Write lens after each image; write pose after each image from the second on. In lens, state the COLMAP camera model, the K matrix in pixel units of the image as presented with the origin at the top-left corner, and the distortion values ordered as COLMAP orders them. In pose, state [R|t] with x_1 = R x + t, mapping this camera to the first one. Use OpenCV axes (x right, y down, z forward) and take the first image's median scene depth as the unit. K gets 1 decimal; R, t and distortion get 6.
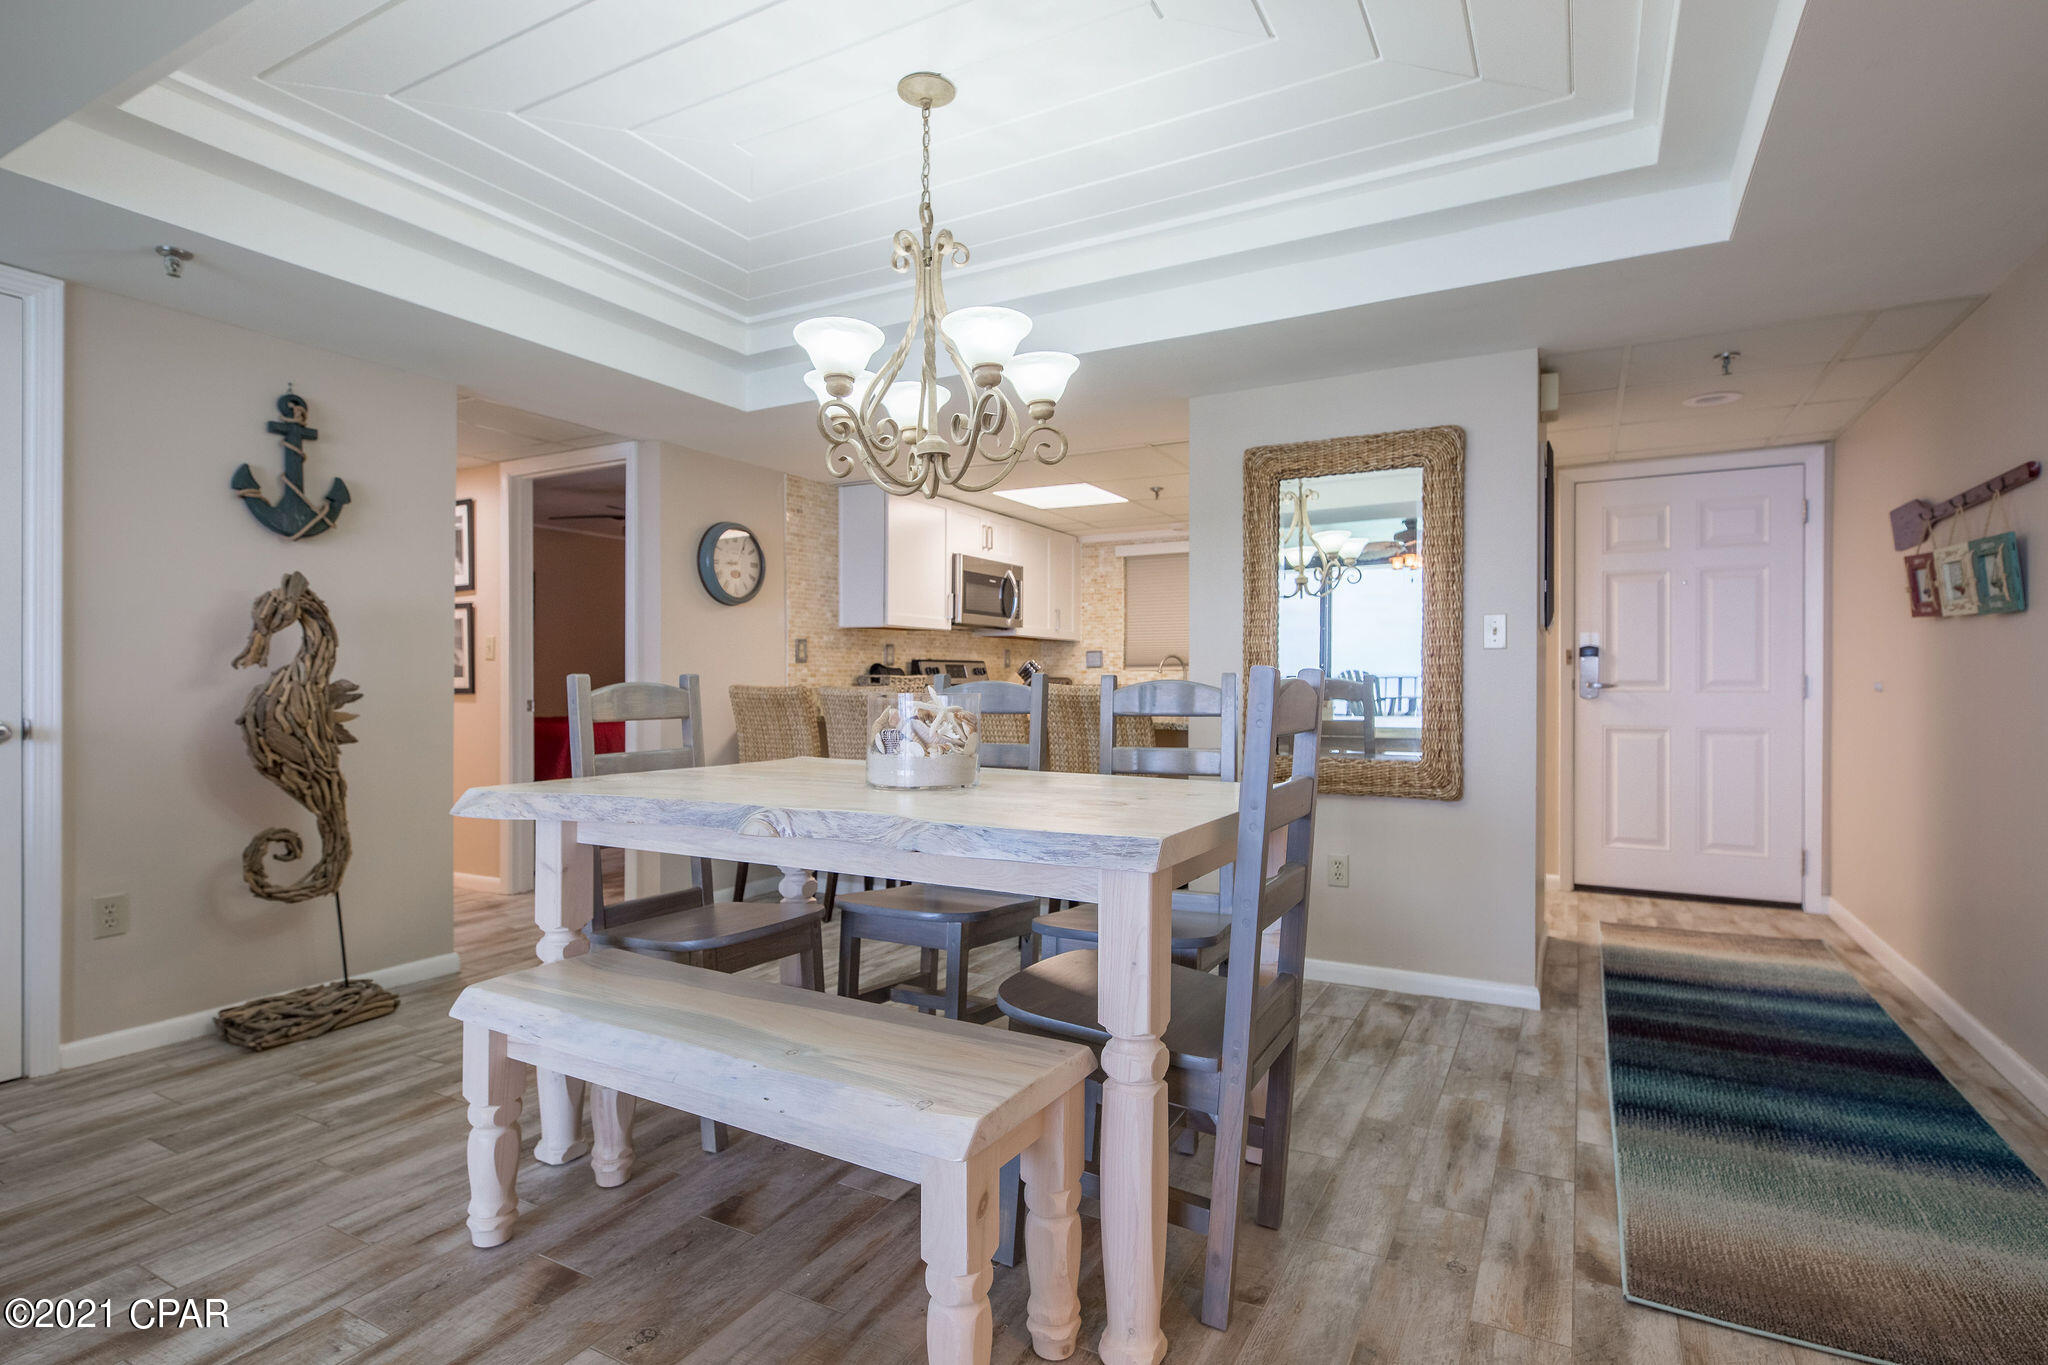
lens RADIAL K [[1005.8, 0, 1017.6], [0, 1005.8, 679.8], [0, 0, 1]] dist [-0.001776, -0.000623]
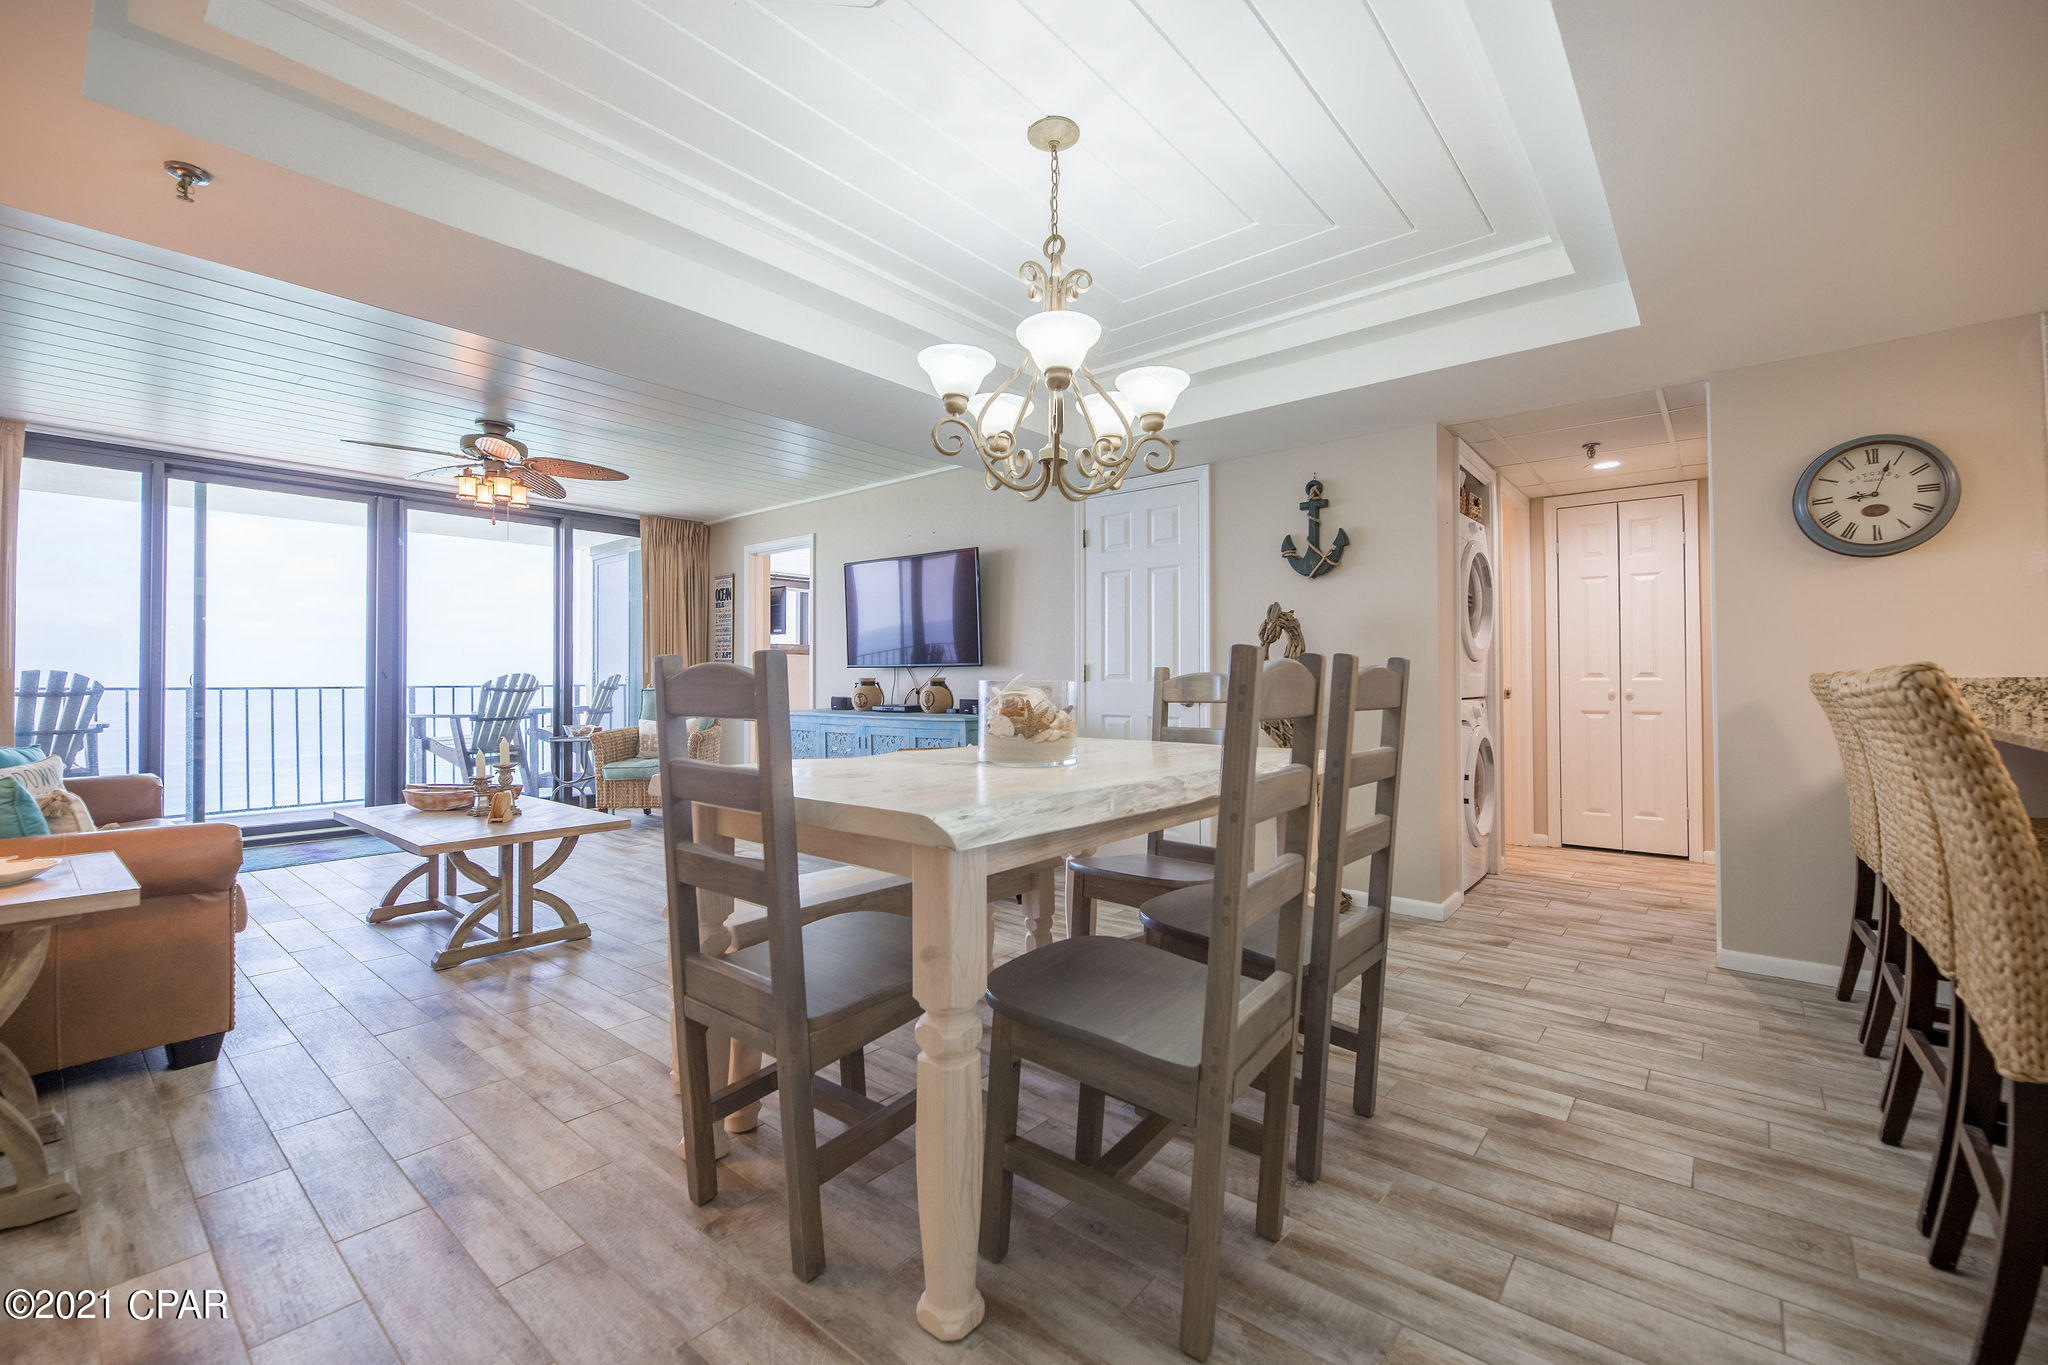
lens RADIAL K [[866.0, 0, 1024.6], [0, 866.0, 663.4], [0, 0, 1]] dist [0.000227, -0.004198]
pose [[-0.194584, -0.018011, -0.980720, 0.400143], [0.007019, 0.999780, -0.019753, 0.005815], [0.980861, -0.010727, -0.194415, 0.549195]]
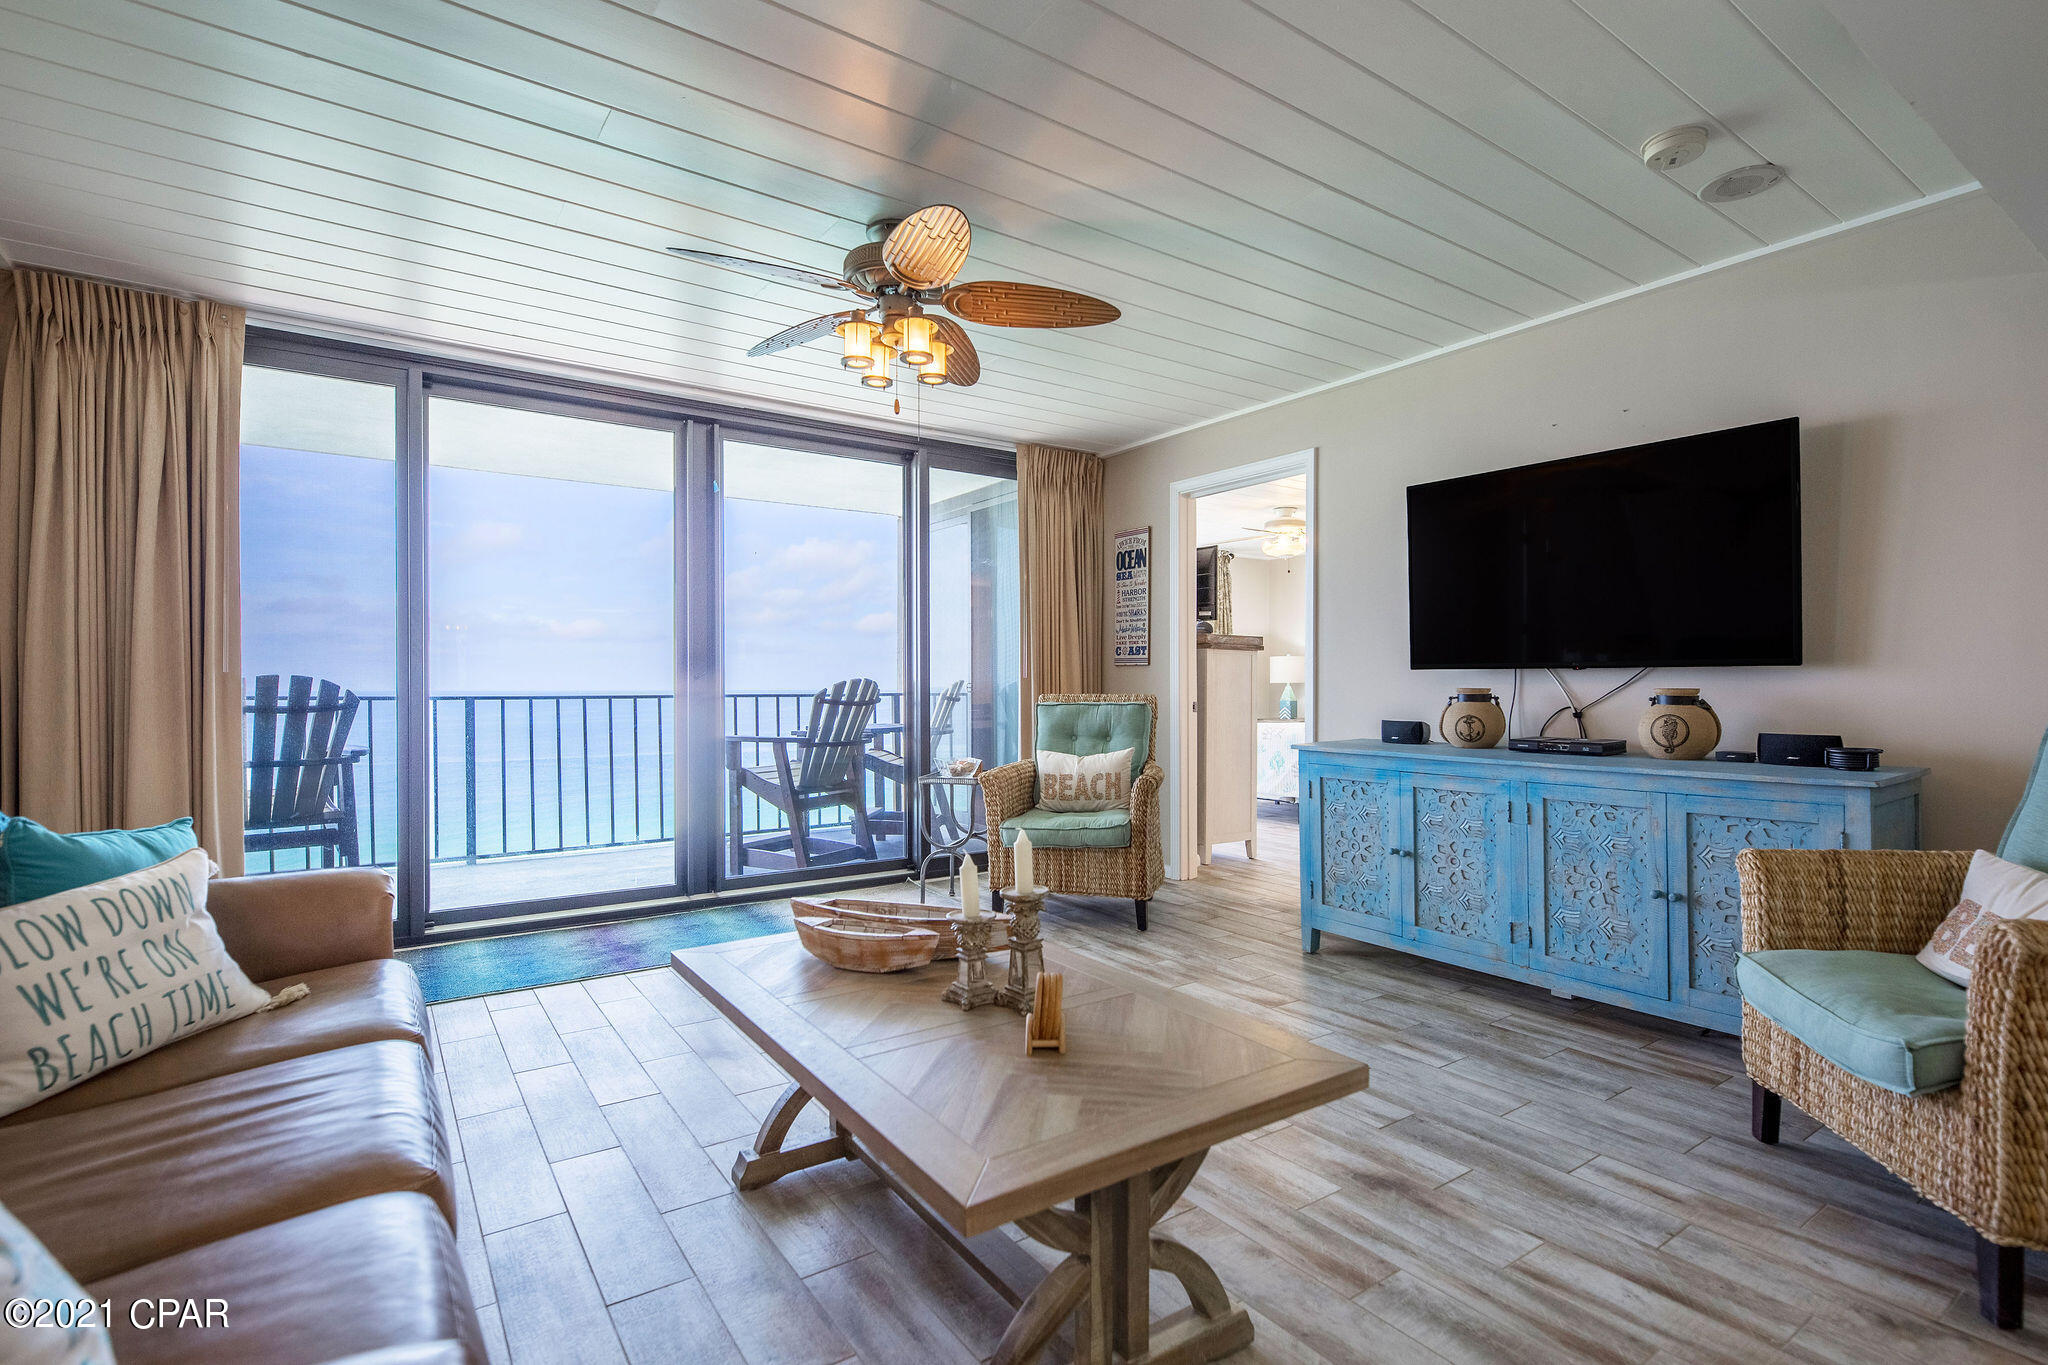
lens RADIAL K [[951.9, 0, 1023.7], [0, 951.9, 678.2], [0, 0, 1]] dist [0.001808, 0.000140]
pose [[-0.437400, -0.004720, -0.899254, 0.074203], [0.005196, 0.999956, -0.007776, -0.002486], [0.899252, -0.008074, -0.437357, 0.118513]]
